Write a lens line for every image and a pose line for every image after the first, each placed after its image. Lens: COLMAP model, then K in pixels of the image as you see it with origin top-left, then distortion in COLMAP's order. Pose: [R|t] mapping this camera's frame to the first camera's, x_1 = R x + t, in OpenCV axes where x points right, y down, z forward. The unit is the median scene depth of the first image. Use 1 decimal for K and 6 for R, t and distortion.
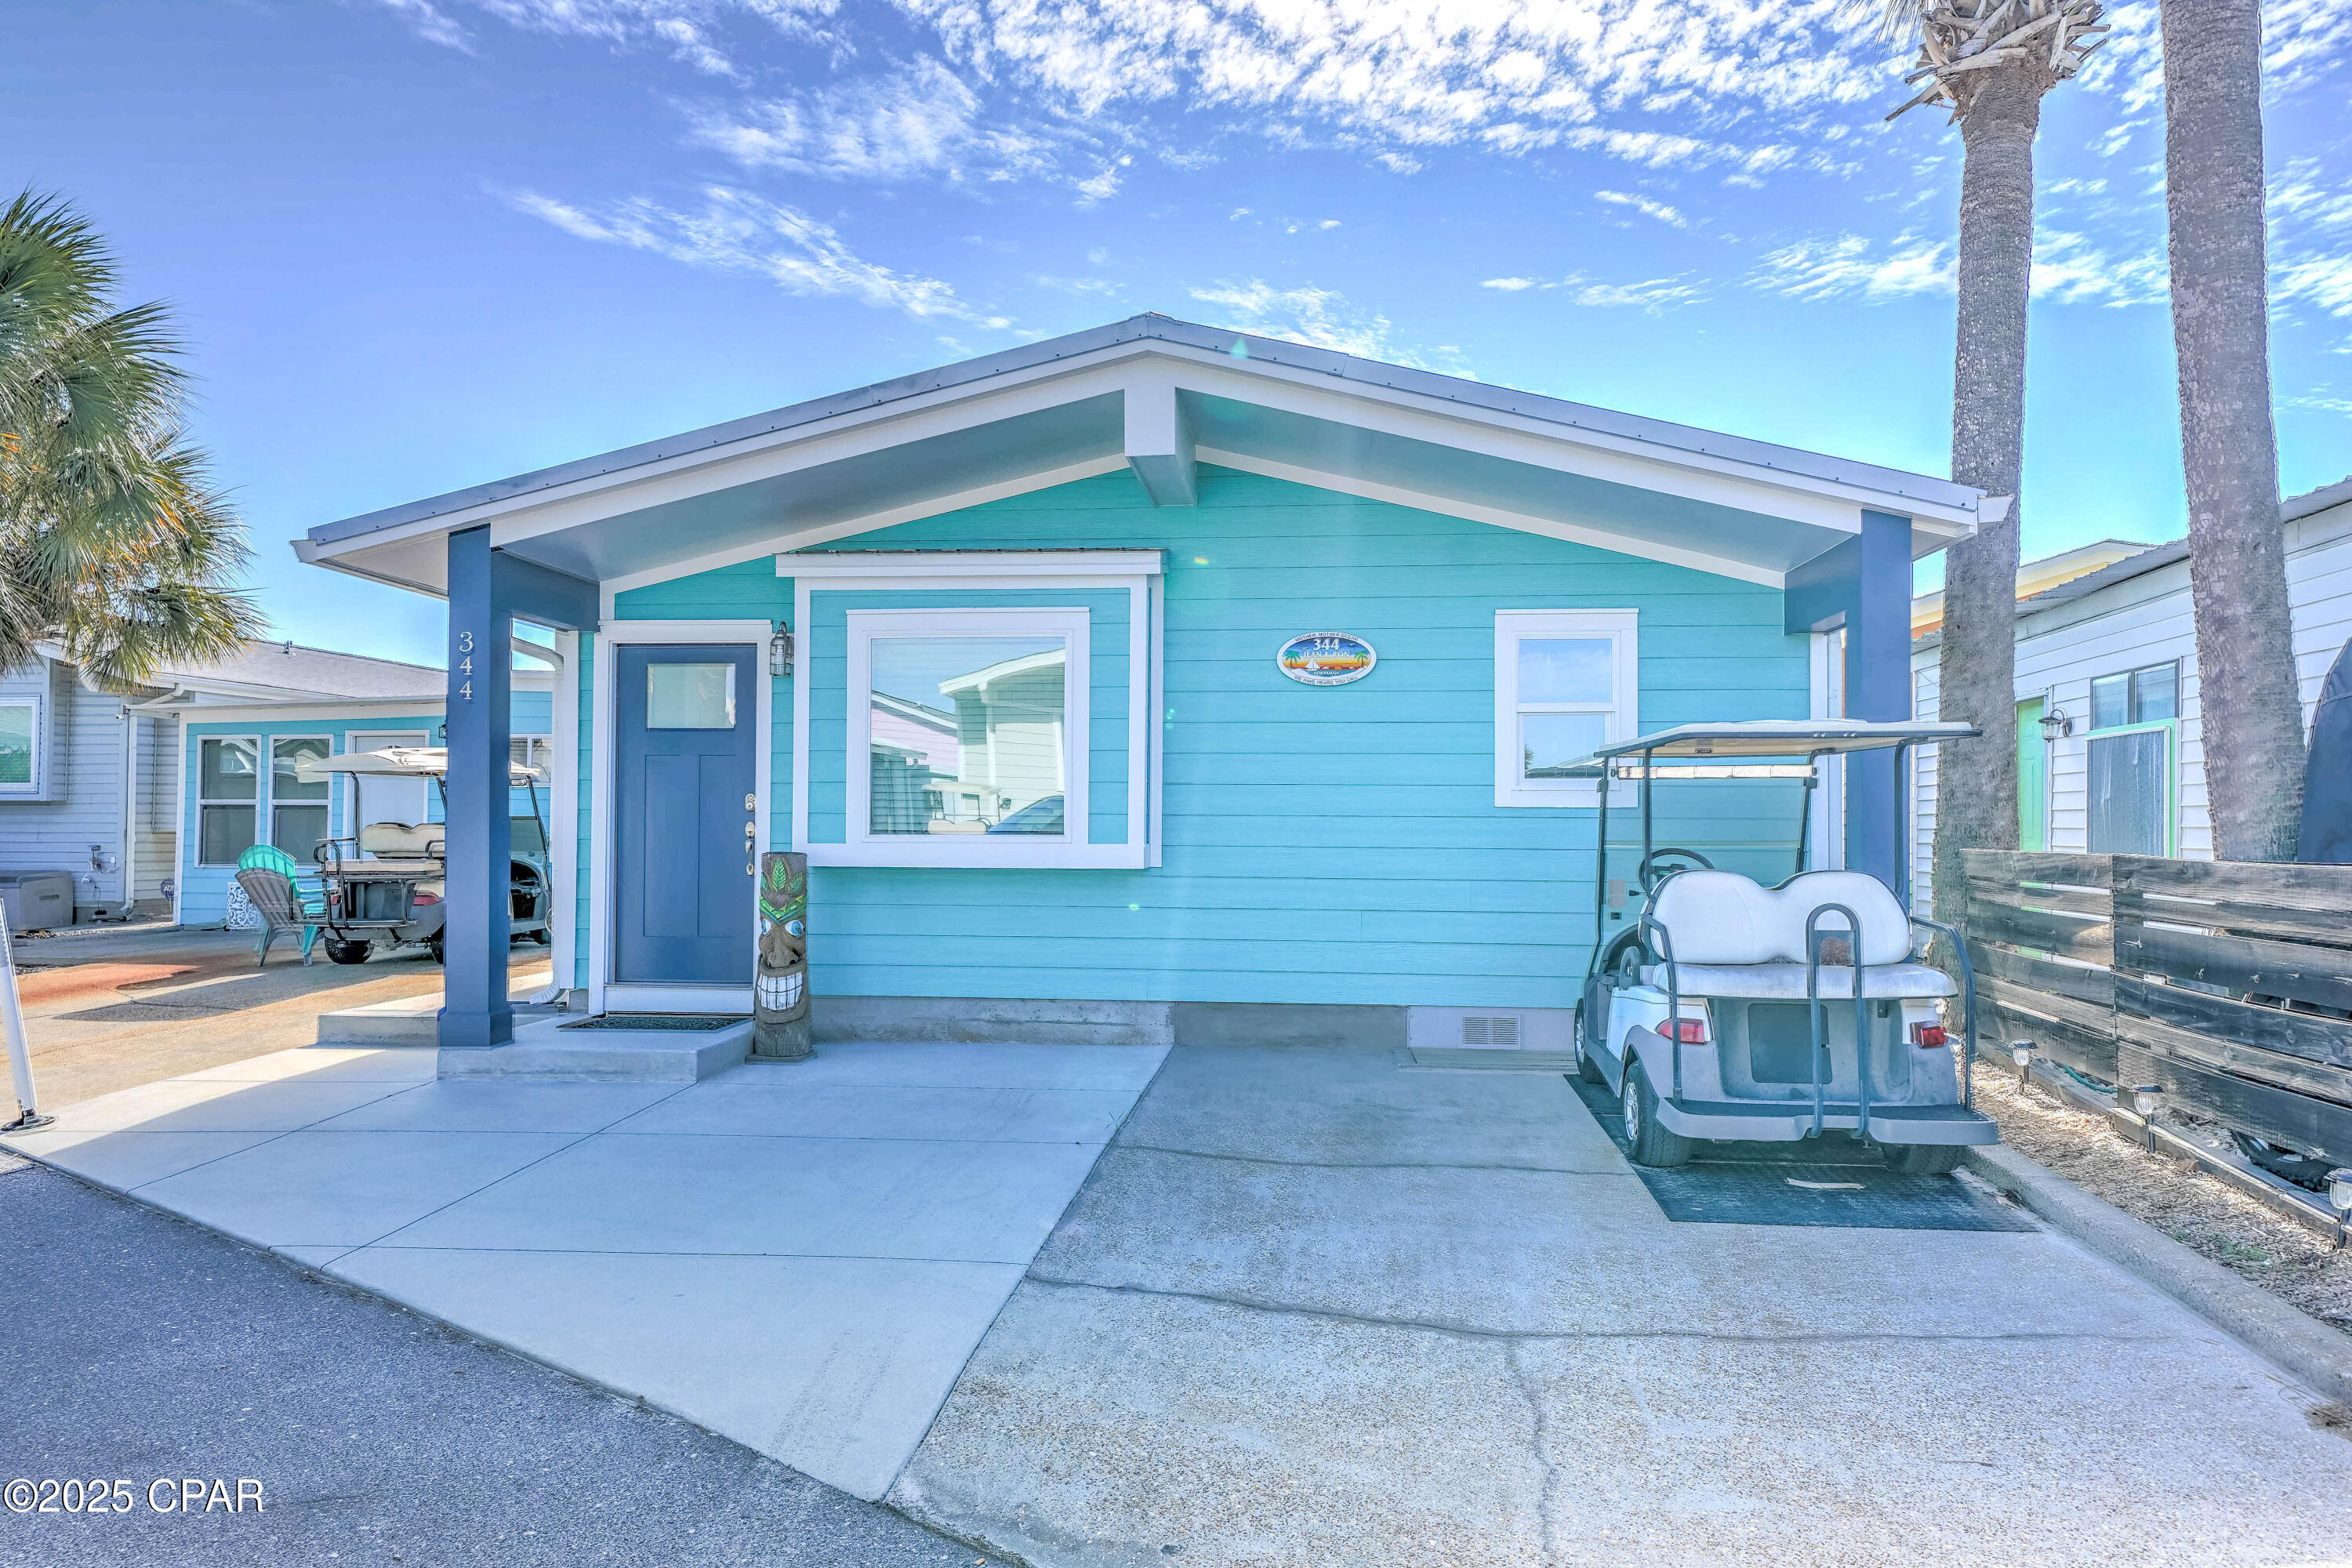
lens RADIAL K [[1626.2, 0, 1162.2], [0, 1626.2, 787.2], [0, 0, 1]] dist [0.029009, 0.002944]
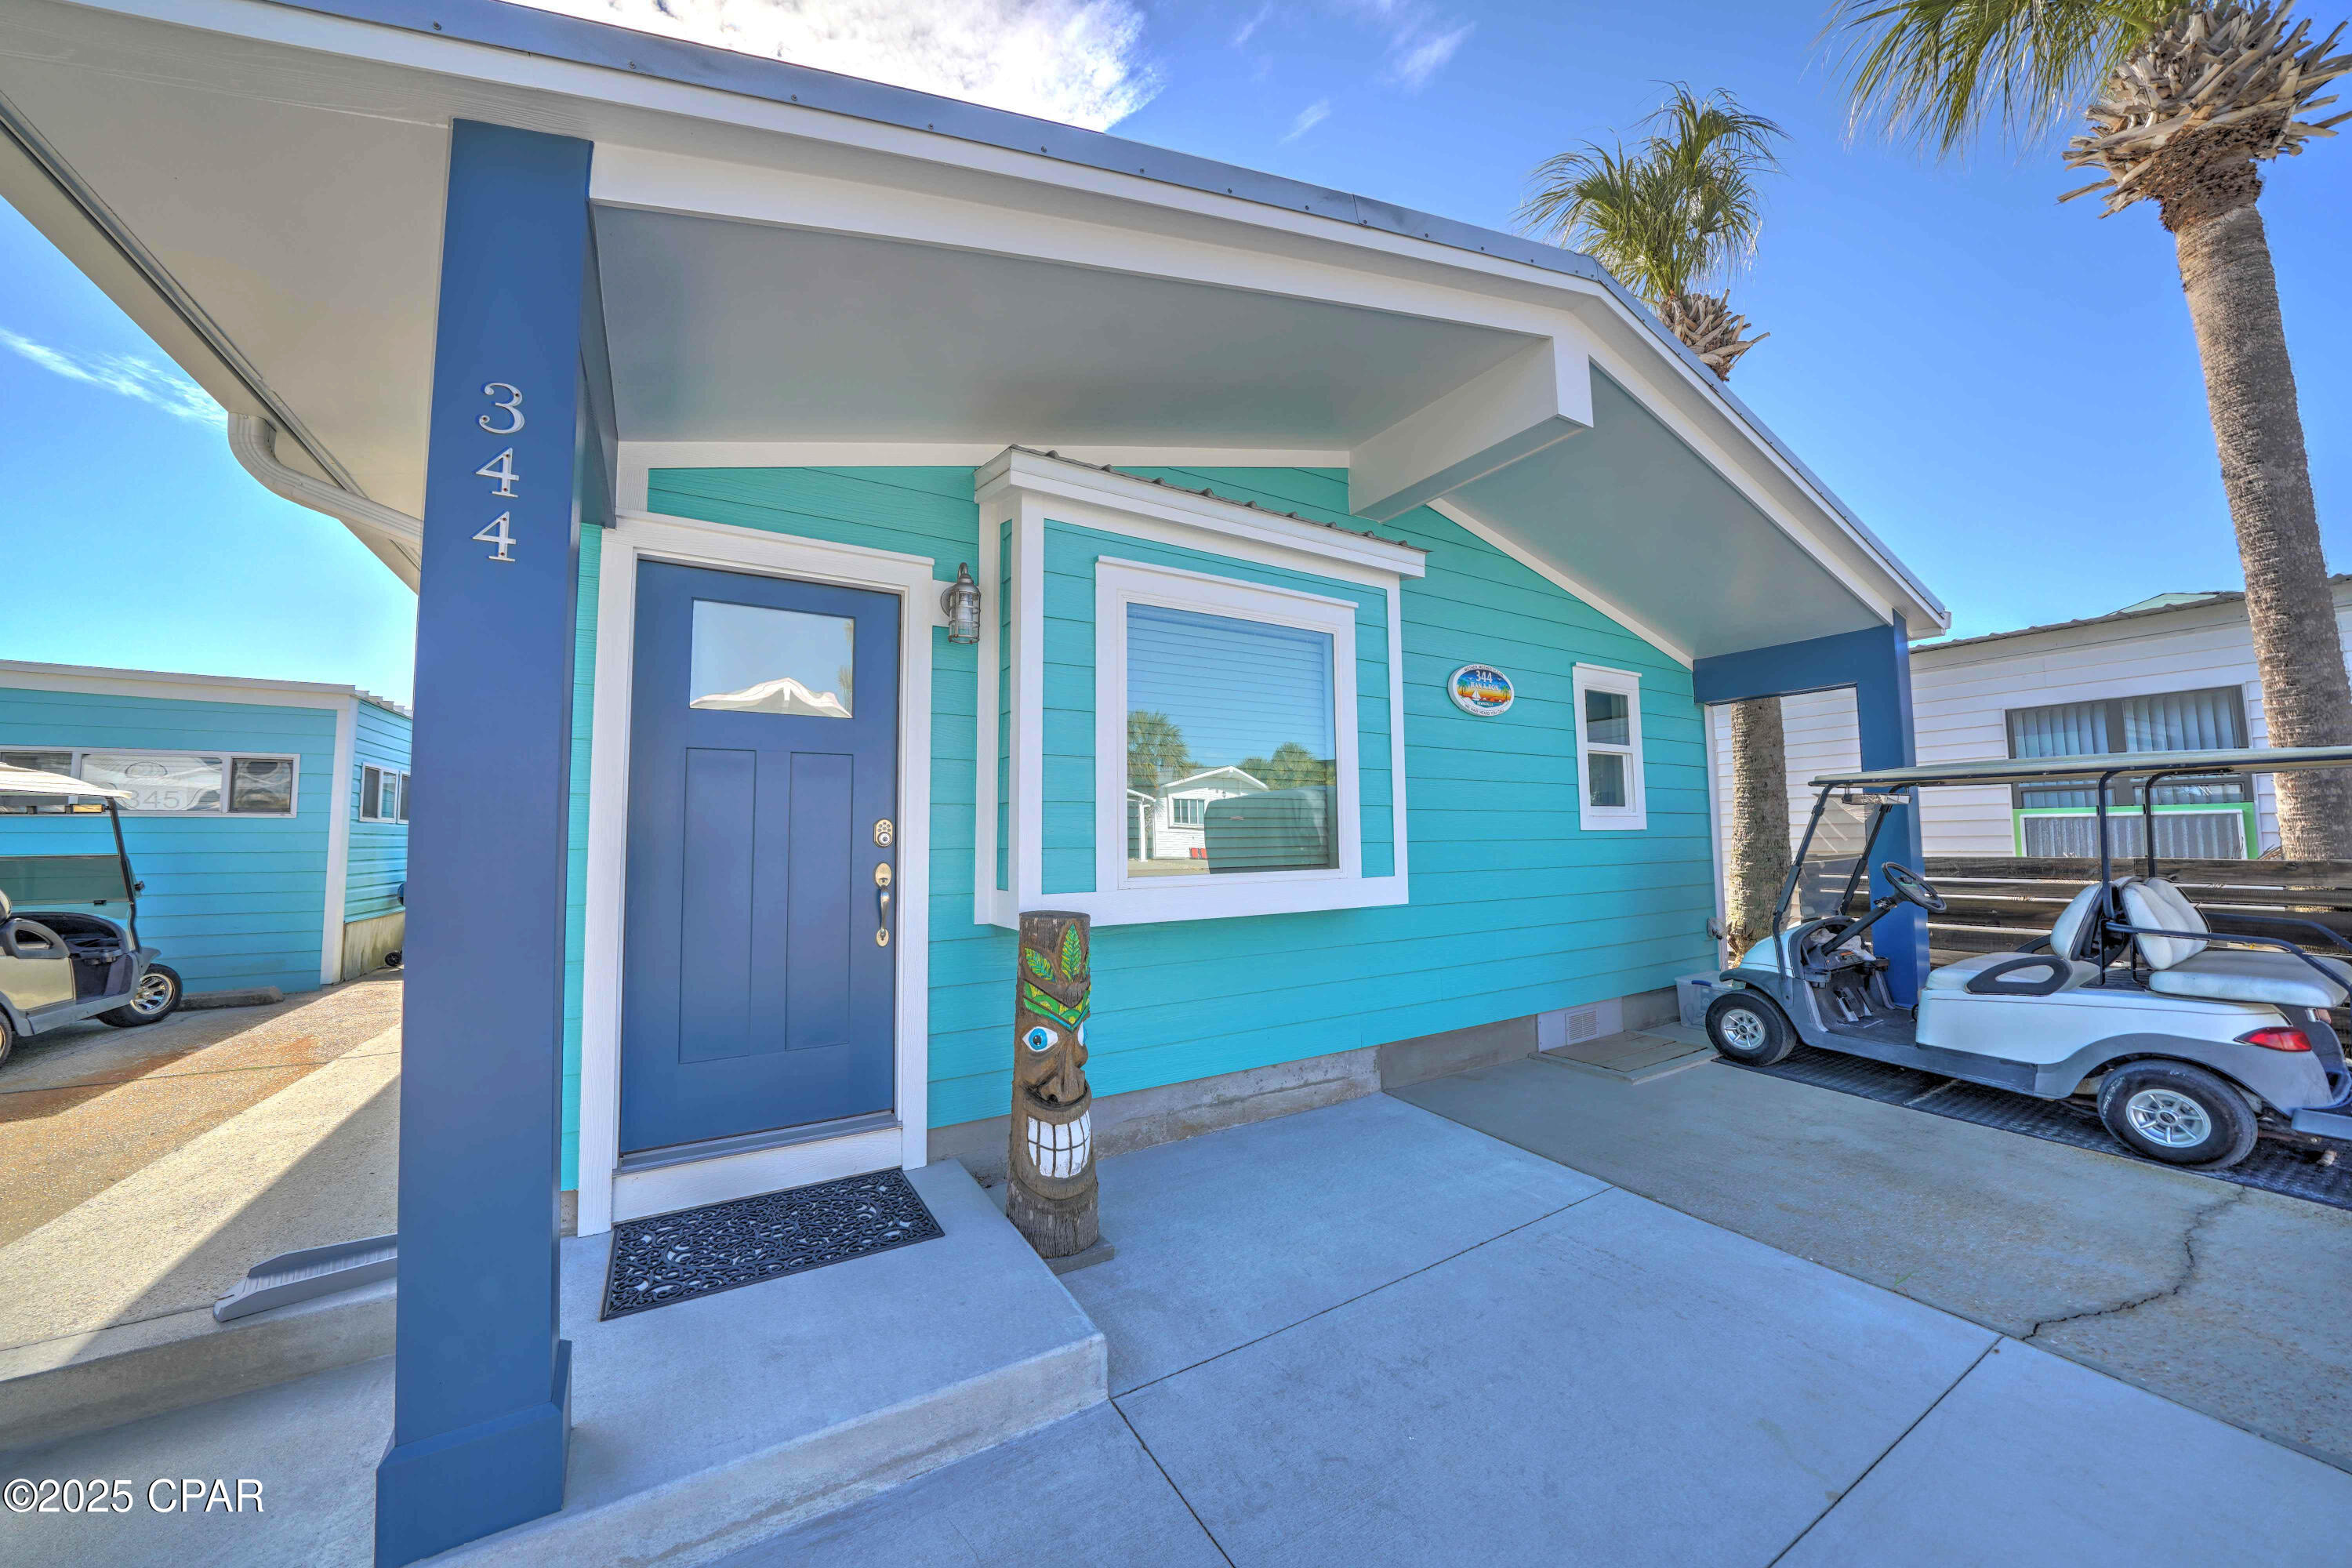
lens RADIAL K [[814.8, 0, 1167.5], [0, 814.8, 788.7], [0, 0, 1]] dist [-0.024384, 0.001740]
pose [[0.802487, 0.023074, 0.596223, -0.059296], [0.003543, 0.999050, -0.043432, 0.000993], [-0.596659, 0.036966, 0.801643, 0.112055]]
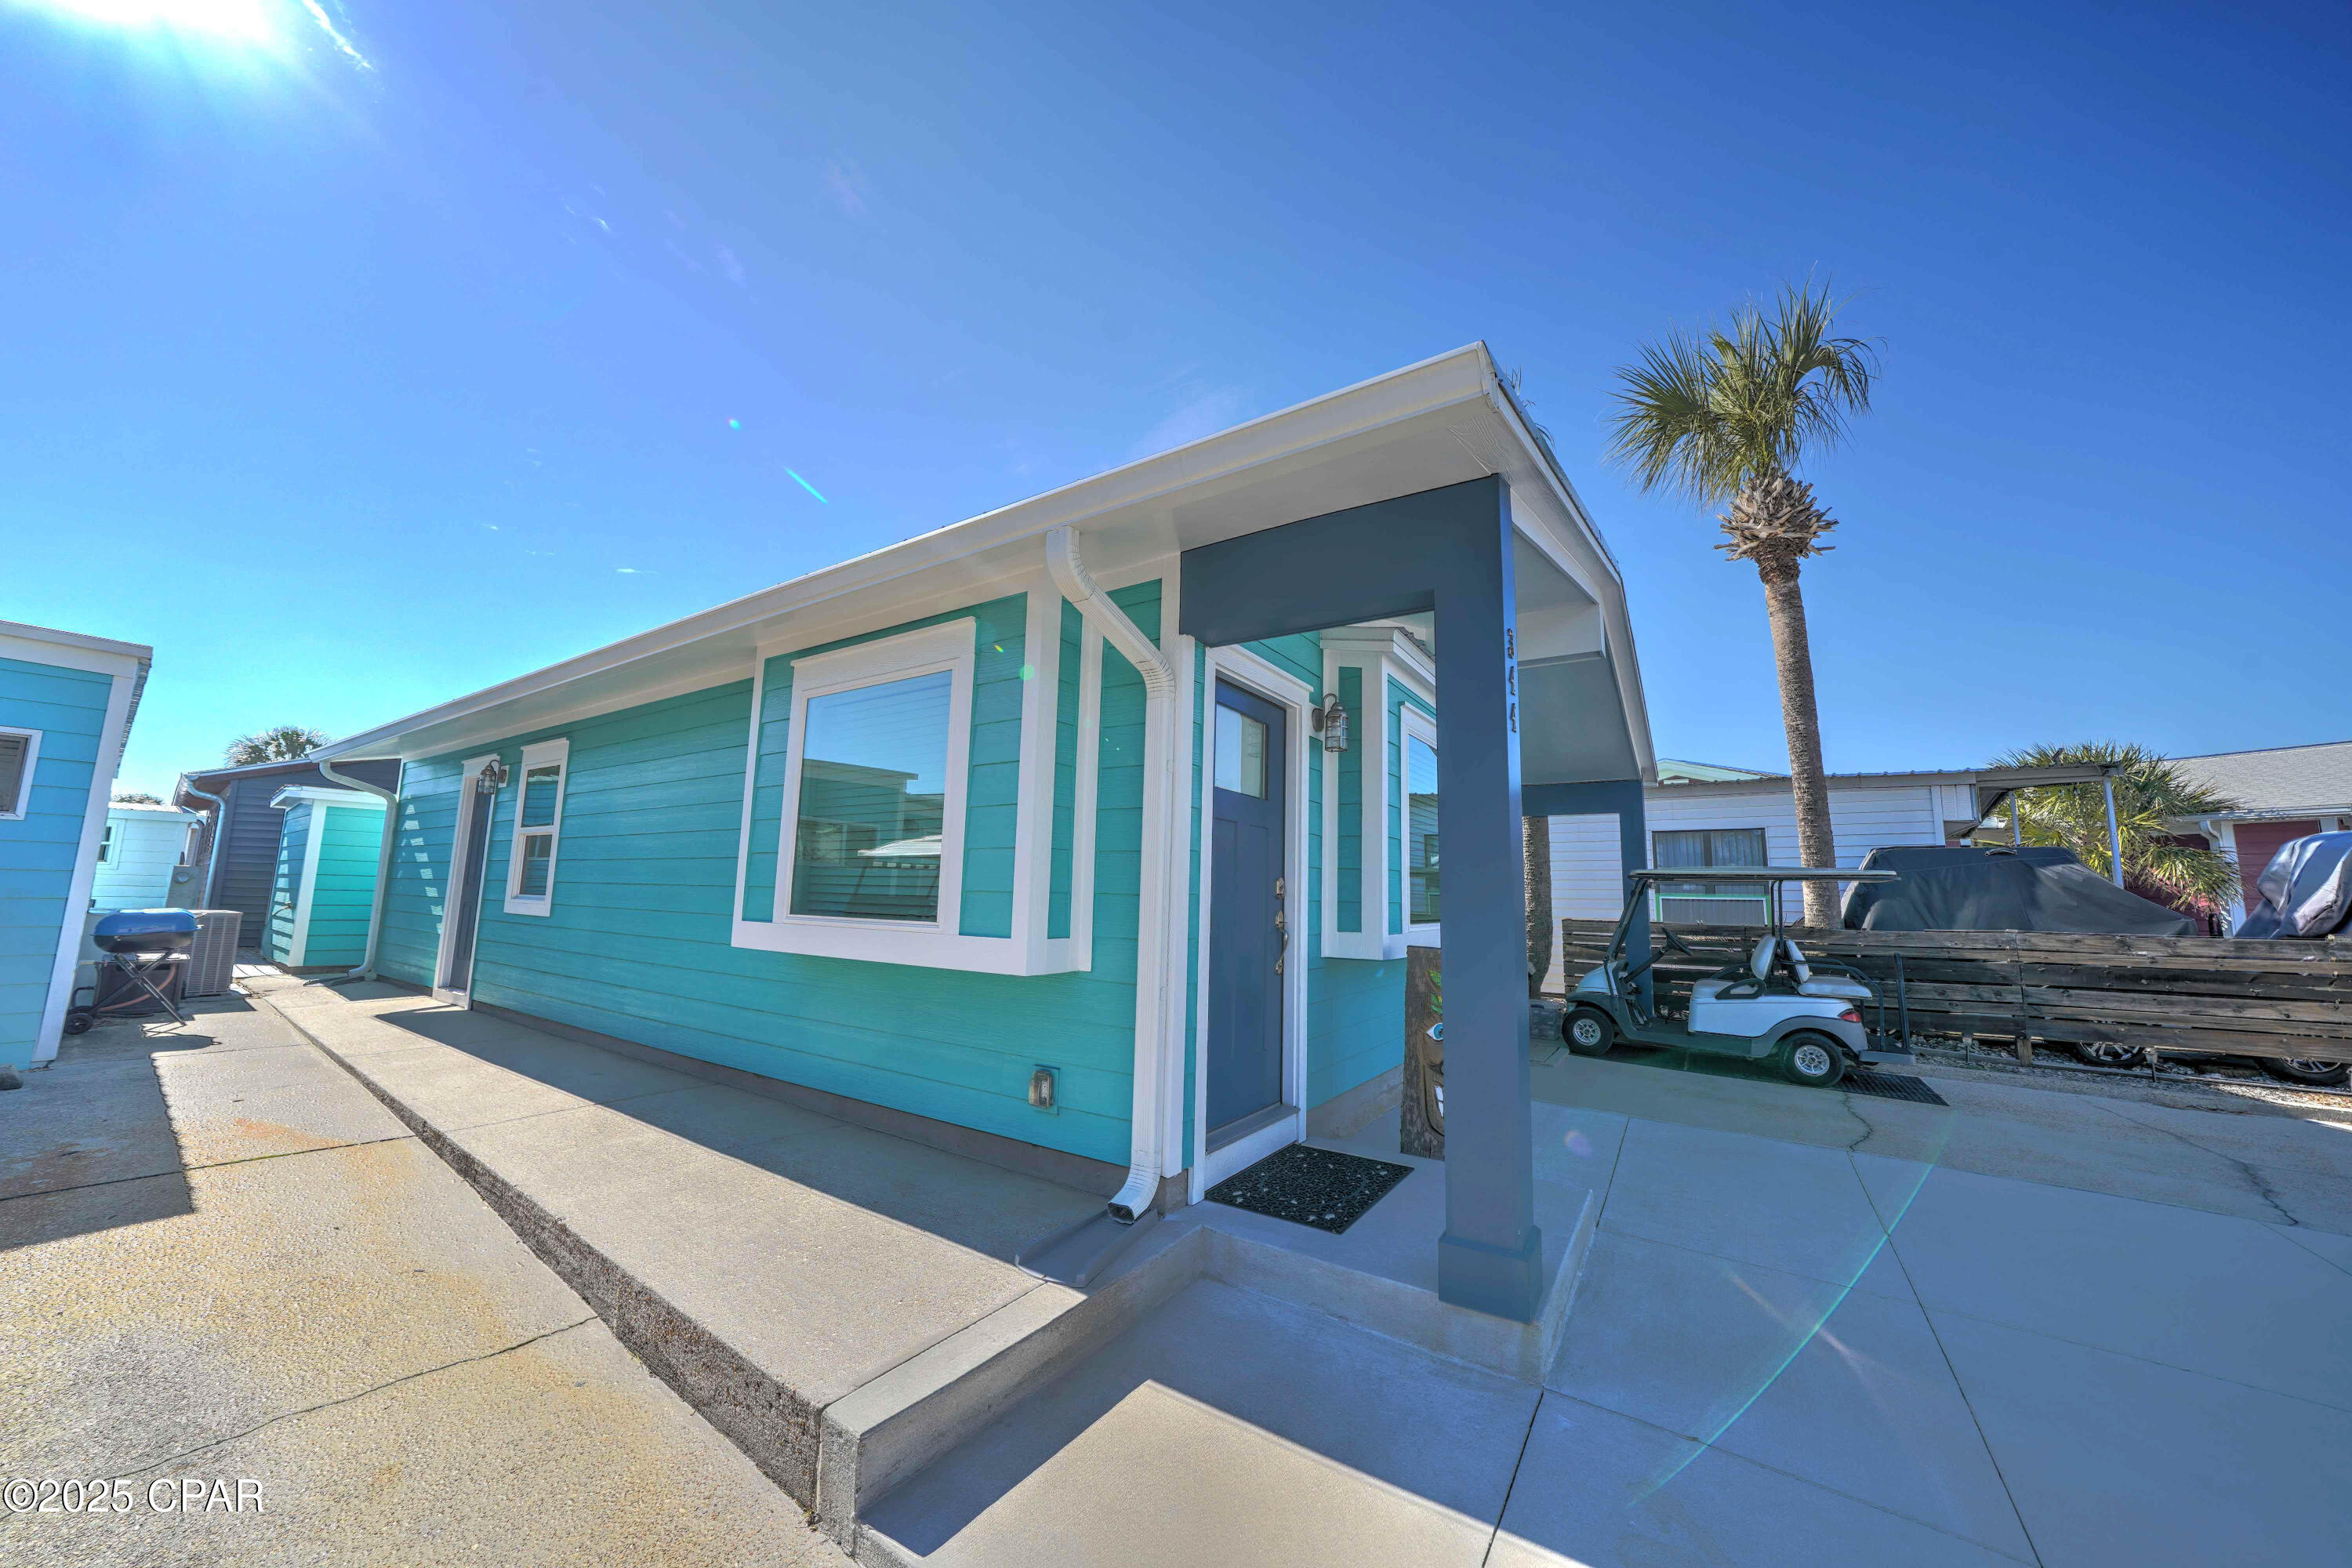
lens RADIAL K [[819.8, 0, 1165.6], [0, 819.8, 783.2], [0, 0, 1]] dist [-0.026685, 0.003113]
pose [[0.464404, 0.128576, 0.876241, -0.111179], [-0.035188, 0.991303, -0.126810, 0.001921], [-0.884924, 0.028058, 0.464889, 0.141964]]
